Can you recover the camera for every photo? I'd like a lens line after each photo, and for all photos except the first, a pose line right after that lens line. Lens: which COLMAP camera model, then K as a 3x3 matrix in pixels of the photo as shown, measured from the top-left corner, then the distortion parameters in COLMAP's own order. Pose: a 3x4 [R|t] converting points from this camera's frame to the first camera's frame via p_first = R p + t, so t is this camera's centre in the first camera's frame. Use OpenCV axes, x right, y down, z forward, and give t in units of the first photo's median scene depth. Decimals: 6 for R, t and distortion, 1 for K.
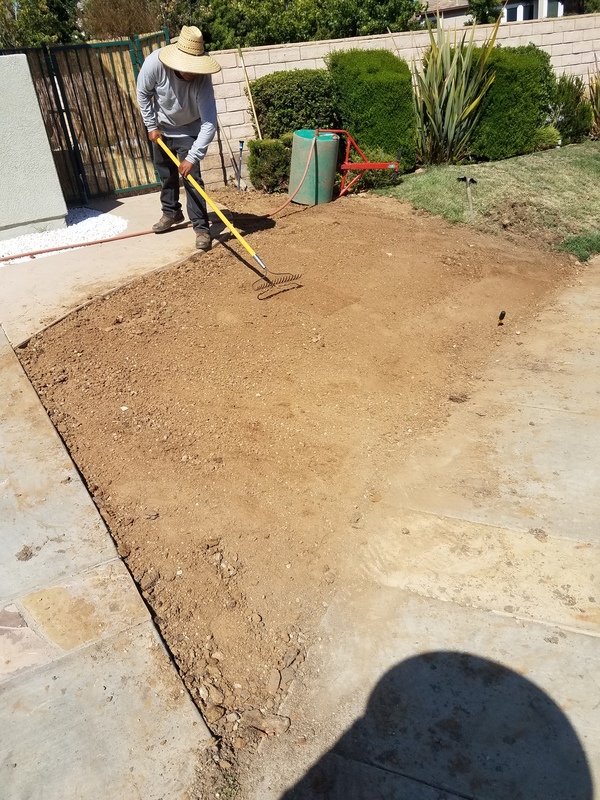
lens RADIAL K [[613.0, 0, 300.0], [0, 613.0, 400.0], [0, 0, 1]] dist [0.085893, -0.132198]
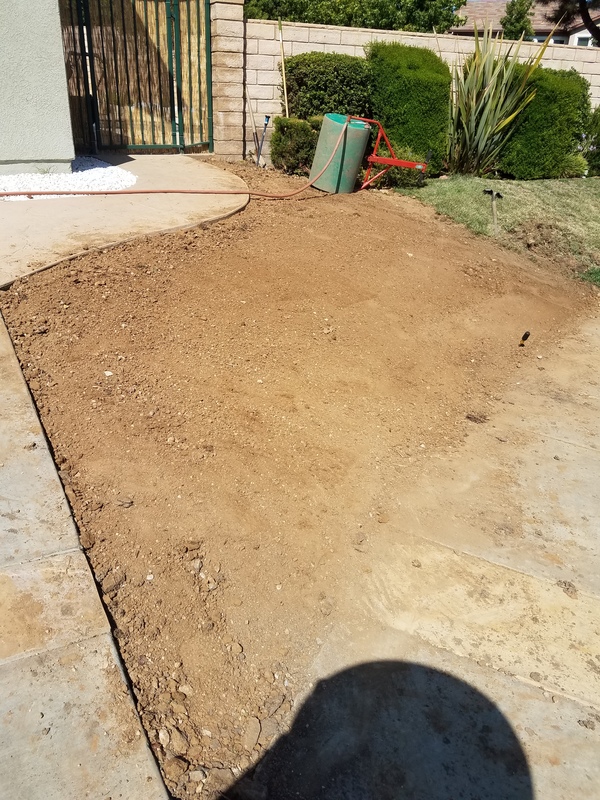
lens RADIAL K [[618.5, 0, 299.8], [0, 618.5, 385.8], [0, 0, 1]] dist [0.048583, -0.066410]
pose [[0.988127, 0.149169, 0.036802, -0.040300], [-0.148659, 0.988755, -0.016264, 0.004138], [-0.038814, 0.010600, 0.999190, 0.091933]]
